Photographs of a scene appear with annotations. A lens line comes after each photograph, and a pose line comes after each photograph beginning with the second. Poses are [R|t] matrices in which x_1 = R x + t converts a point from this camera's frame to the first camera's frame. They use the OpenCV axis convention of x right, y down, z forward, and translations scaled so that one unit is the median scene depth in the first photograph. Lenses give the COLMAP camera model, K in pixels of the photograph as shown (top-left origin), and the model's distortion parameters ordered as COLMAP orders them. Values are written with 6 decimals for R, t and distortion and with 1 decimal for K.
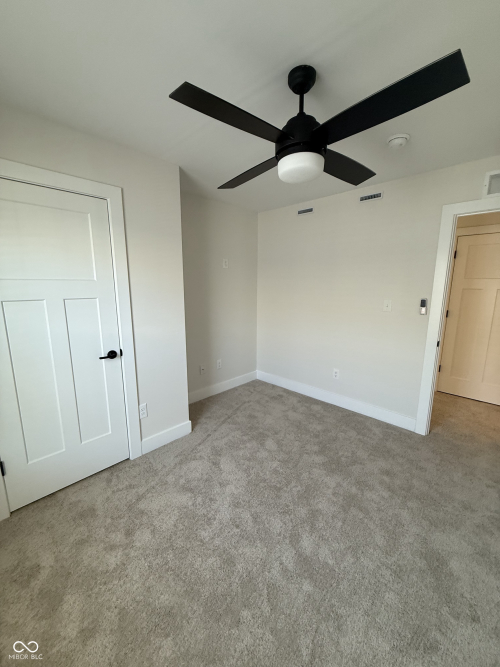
lens RADIAL K [[264.6, 0, 249.3], [0, 264.6, 331.5], [0, 0, 1]] dist [-0.002577, 0.000875]
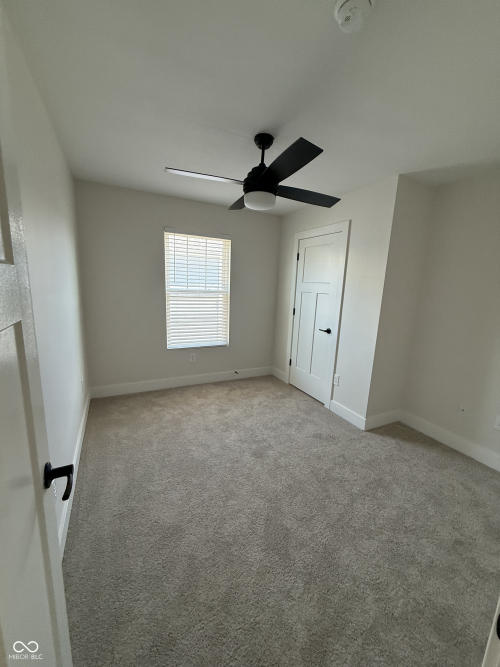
lens RADIAL K [[264.6, 0, 249.7], [0, 264.6, 332.1], [0, 0, 1]] dist [-0.002577, 0.000875]
pose [[-0.330242, 0.164069, -0.929528, 0.984732], [-0.209748, 0.947400, 0.241742, -0.168232], [0.920297, 0.274800, -0.278458, 0.922704]]
